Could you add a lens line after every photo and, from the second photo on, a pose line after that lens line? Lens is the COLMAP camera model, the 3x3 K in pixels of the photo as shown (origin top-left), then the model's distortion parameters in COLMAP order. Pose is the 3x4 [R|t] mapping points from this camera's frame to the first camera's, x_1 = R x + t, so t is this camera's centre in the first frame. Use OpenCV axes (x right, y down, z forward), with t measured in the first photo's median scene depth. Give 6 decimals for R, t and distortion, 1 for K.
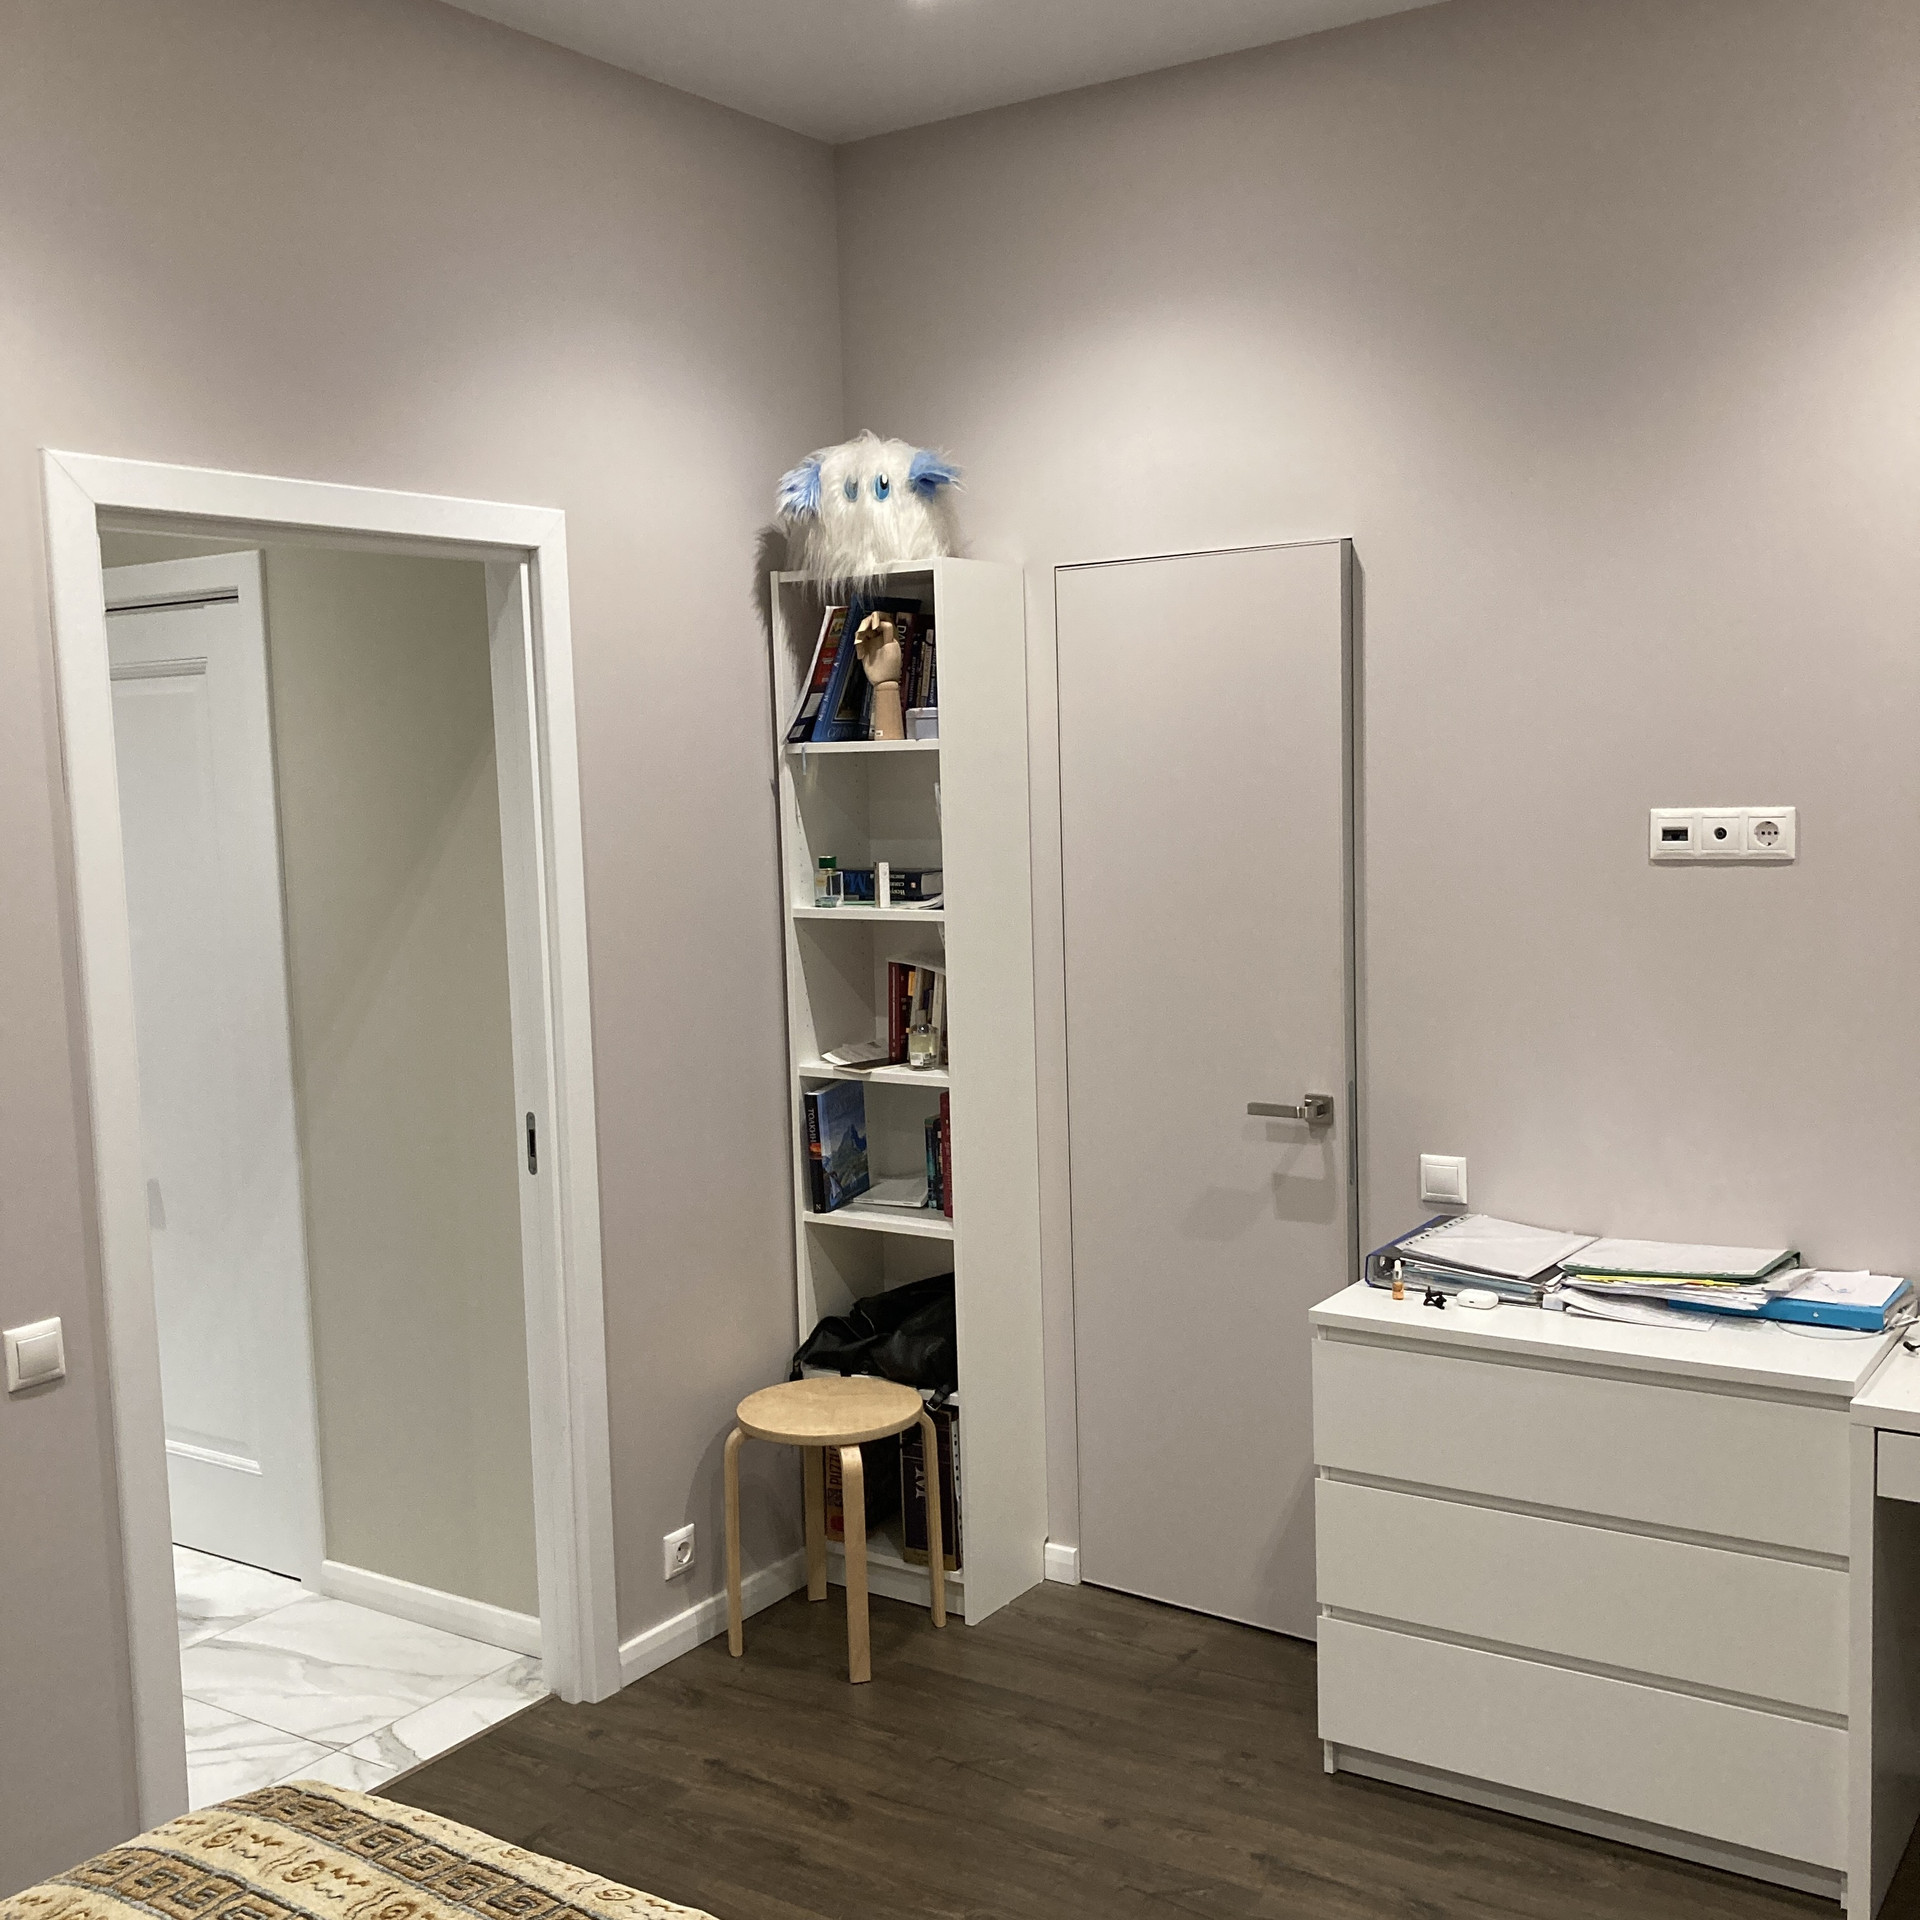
lens RADIAL K [[2117.4, 0, 959.7], [0, 2117.4, 966.8], [0, 0, 1]] dist [0.043637, 0.000000]
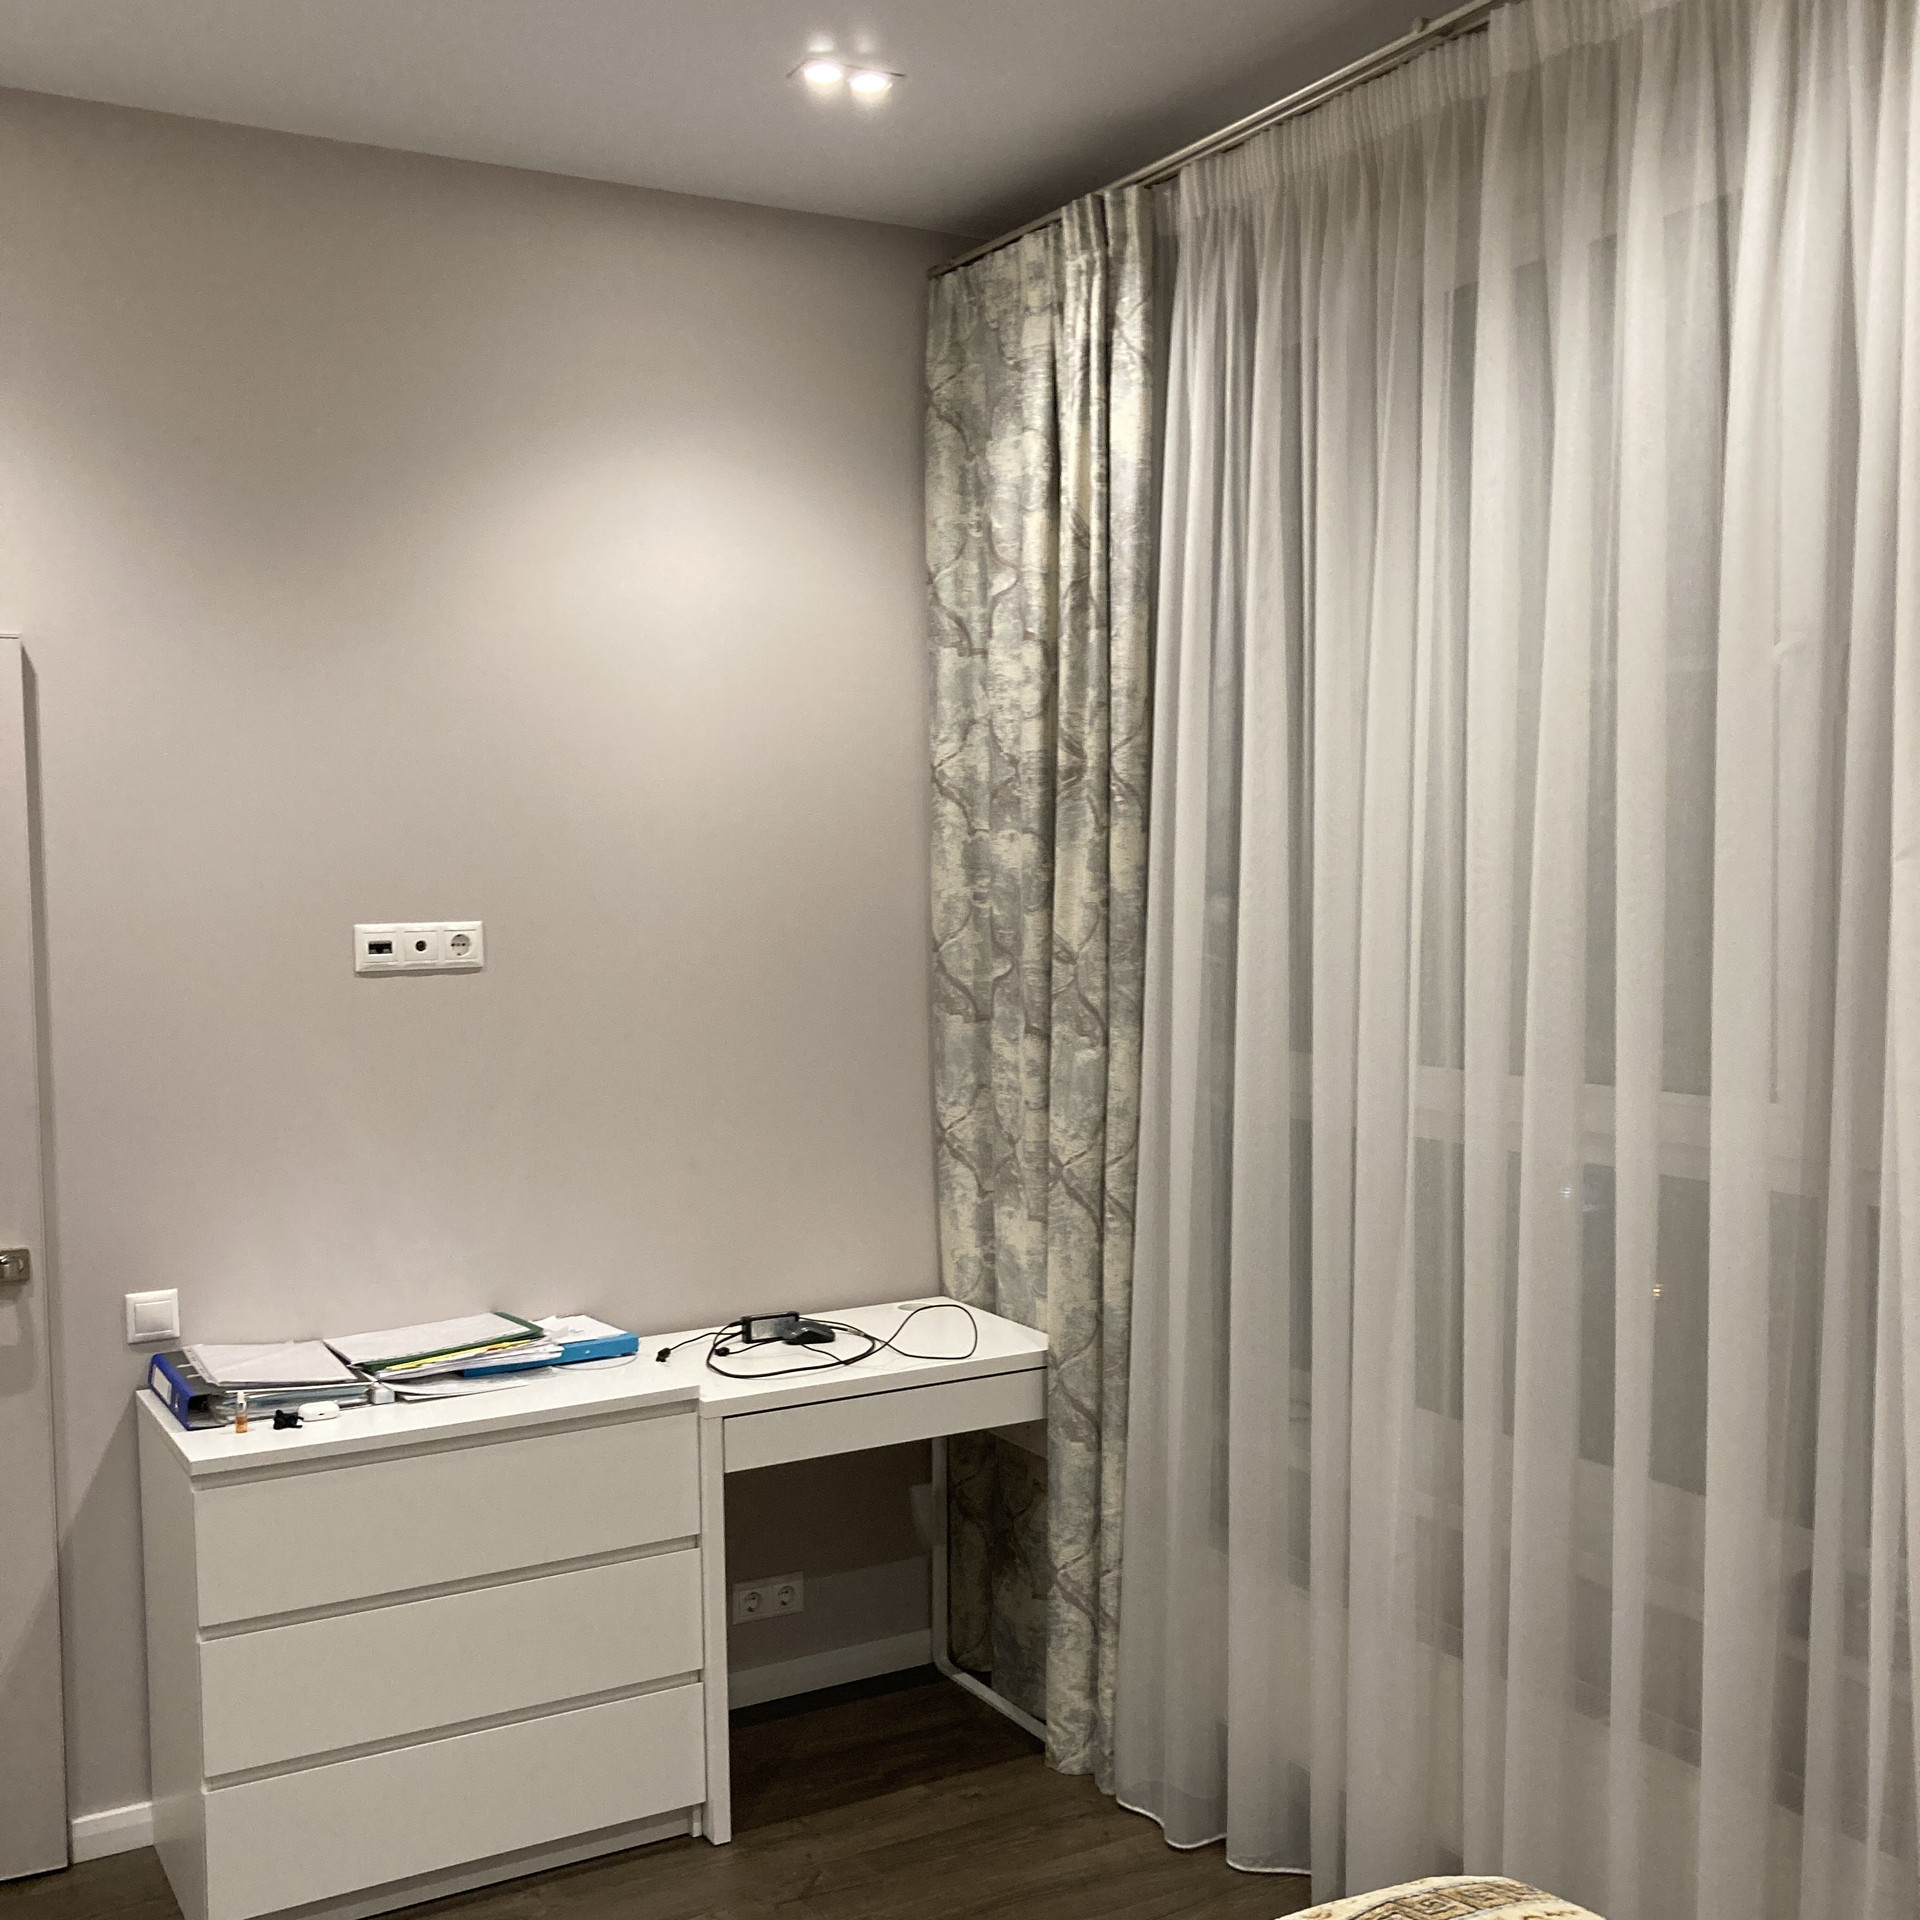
lens RADIAL K [[2117.4, 0, 956.7], [0, 2117.4, 957.8], [0, 0, 1]] dist [0.043637, 0.000000]
pose [[0.462082, -0.020385, 0.886603, -0.501870], [0.088040, 0.995852, -0.022988, -0.006760], [-0.882456, 0.088679, 0.461960, 0.251700]]
